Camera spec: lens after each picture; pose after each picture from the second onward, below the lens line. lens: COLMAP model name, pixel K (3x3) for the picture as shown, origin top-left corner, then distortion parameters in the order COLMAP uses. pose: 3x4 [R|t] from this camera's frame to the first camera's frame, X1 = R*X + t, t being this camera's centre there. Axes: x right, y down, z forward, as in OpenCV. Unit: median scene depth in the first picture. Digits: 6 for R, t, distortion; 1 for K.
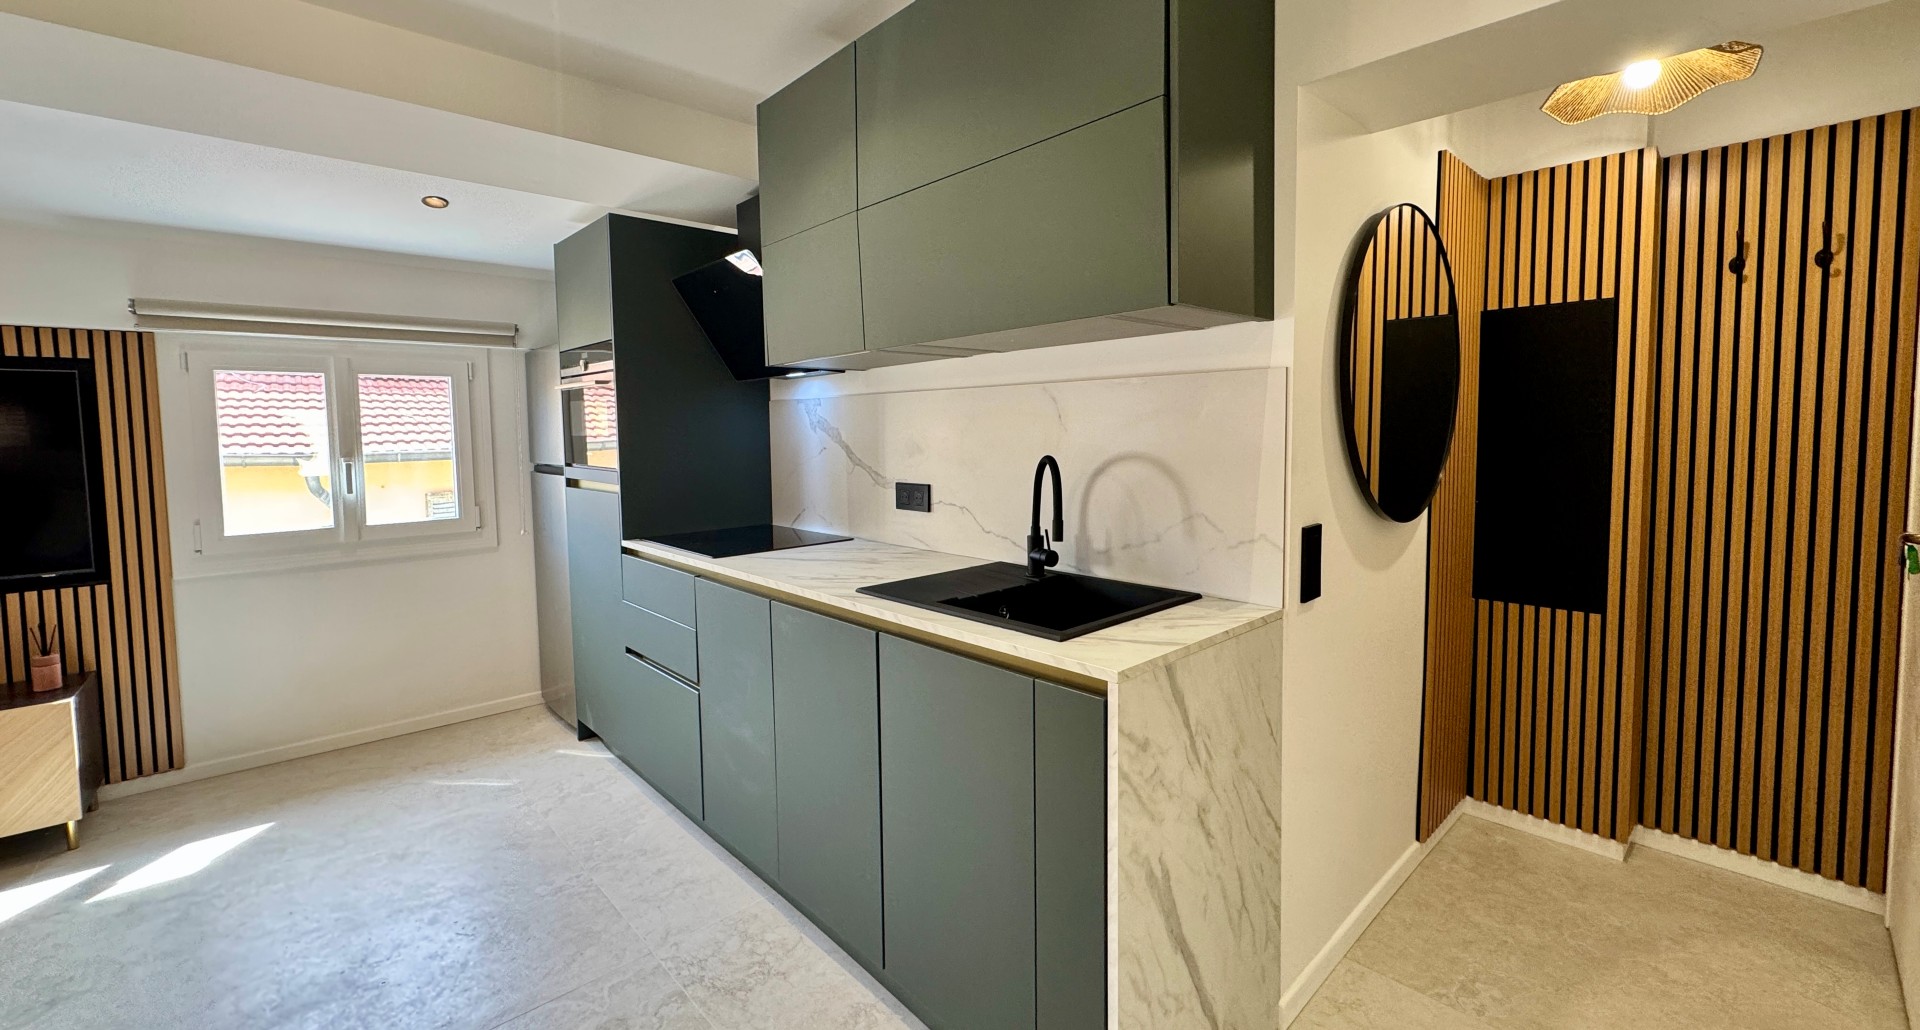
lens RADIAL K [[757.7, 0, 961.5], [0, 757.7, 470.6], [0, 0, 1]] dist [-0.000642, 0.000093]
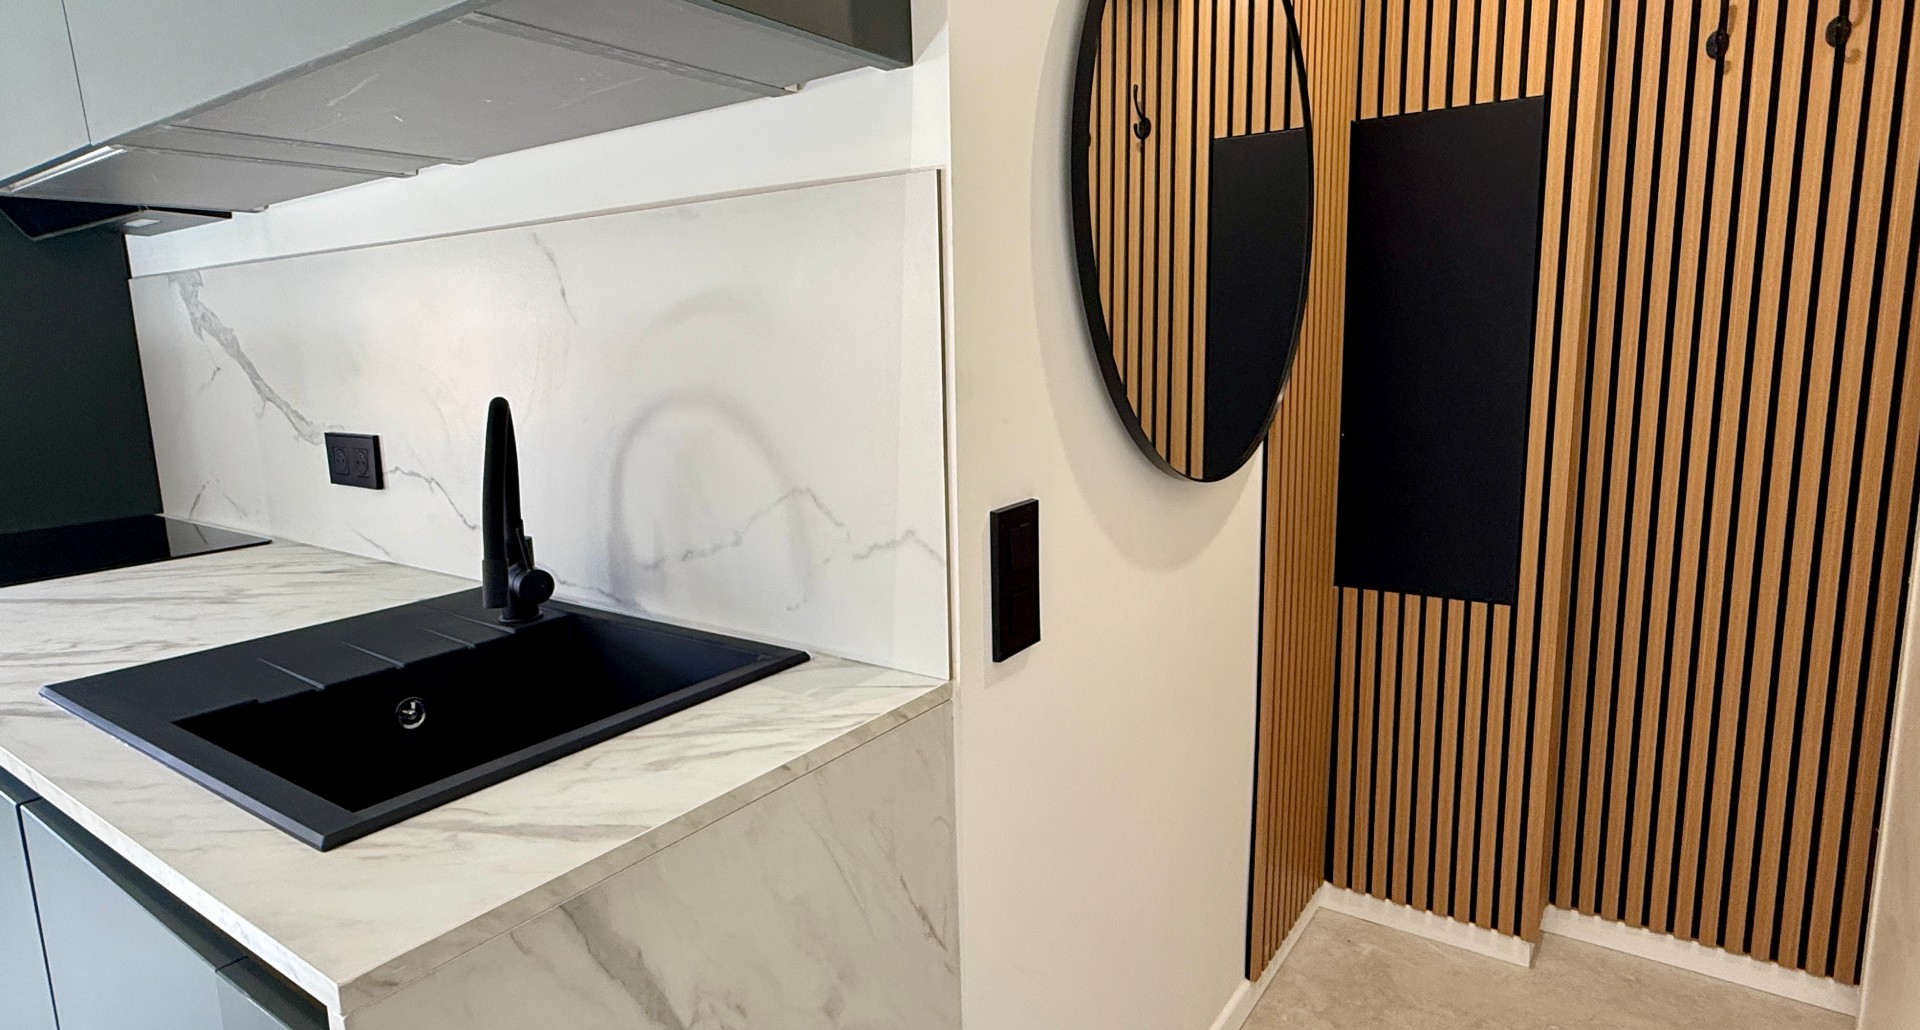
lens RADIAL K [[1013.6, 0, 955.8], [0, 1013.6, 489.2], [0, 0, 1]] dist [0.003189, -0.000033]
pose [[0.978206, -0.042604, 0.203219, 0.207280], [0.023819, 0.995287, 0.094004, -0.000871], [-0.206267, -0.087115, 0.974610, 0.259159]]
